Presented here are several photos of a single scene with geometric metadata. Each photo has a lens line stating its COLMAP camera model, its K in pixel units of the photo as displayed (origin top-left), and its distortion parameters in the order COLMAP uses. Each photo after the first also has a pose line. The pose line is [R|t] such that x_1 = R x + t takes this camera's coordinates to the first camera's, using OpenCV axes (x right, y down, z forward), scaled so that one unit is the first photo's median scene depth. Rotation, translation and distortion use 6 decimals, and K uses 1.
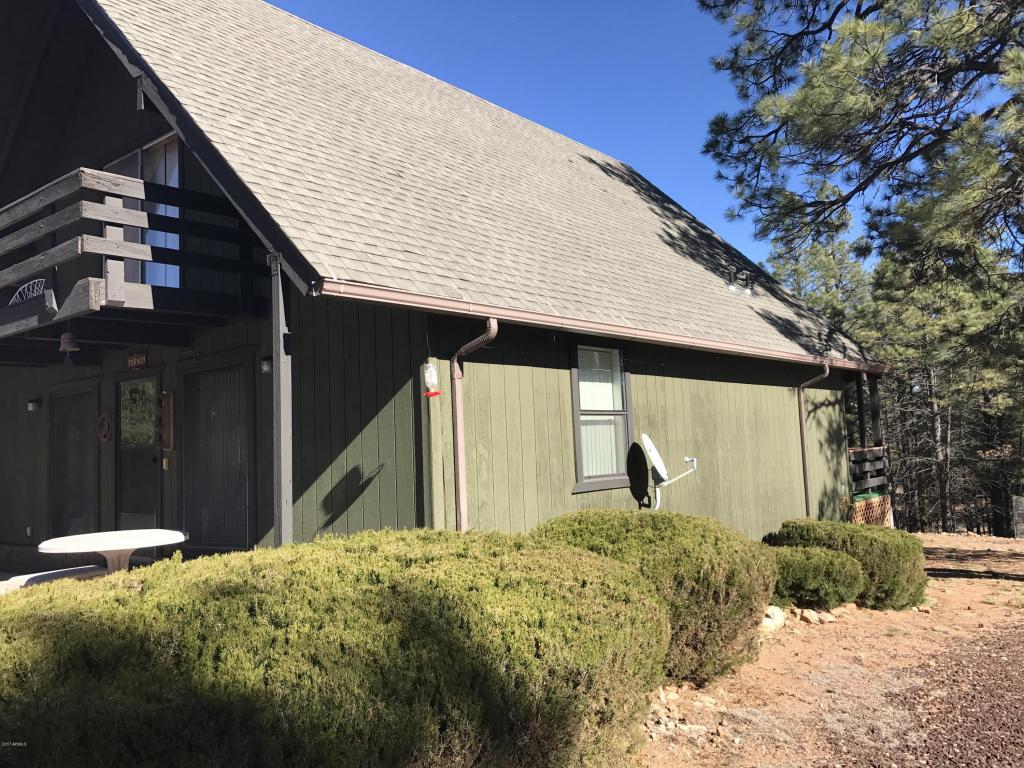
lens RADIAL K [[856.2, 0, 512.0], [0, 856.2, 384.0], [0, 0, 1]] dist [0.040345, 0.001249]
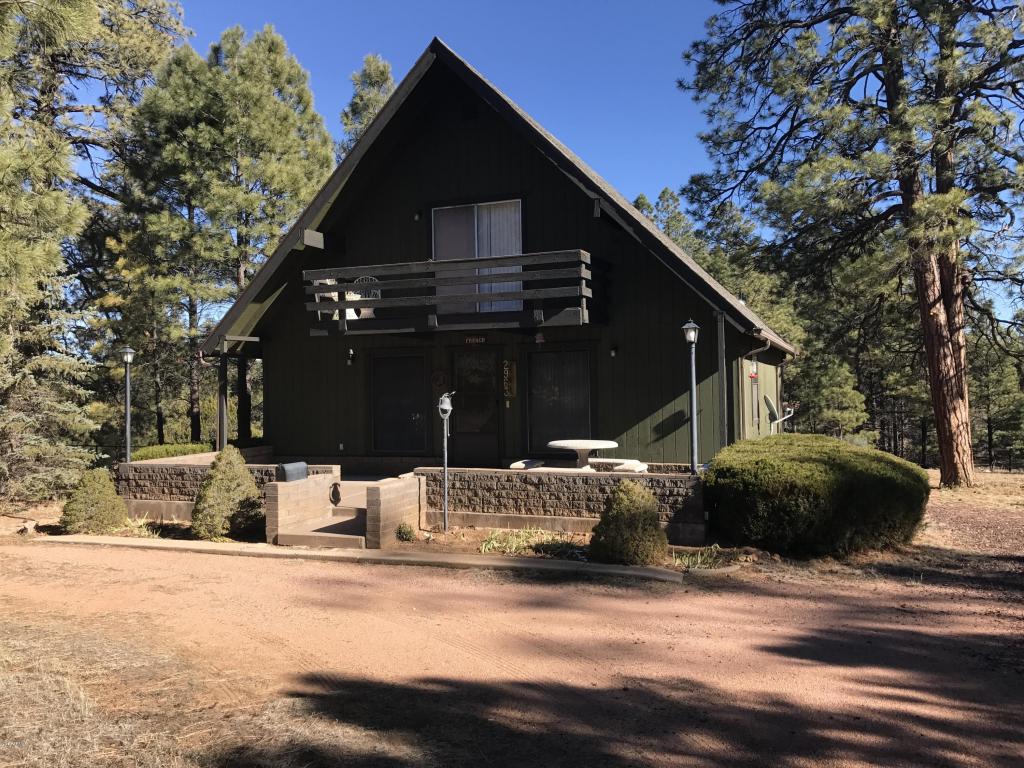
lens RADIAL K [[856.2, 0, 512.0], [0, 856.2, 384.0], [0, 0, 1]] dist [0.040345, 0.001249]
pose [[0.954234, 0.035663, 0.296926, -1.116495], [-0.054756, 0.996915, 0.056233, -0.049955], [-0.294005, -0.069918, 0.953243, -0.721540]]
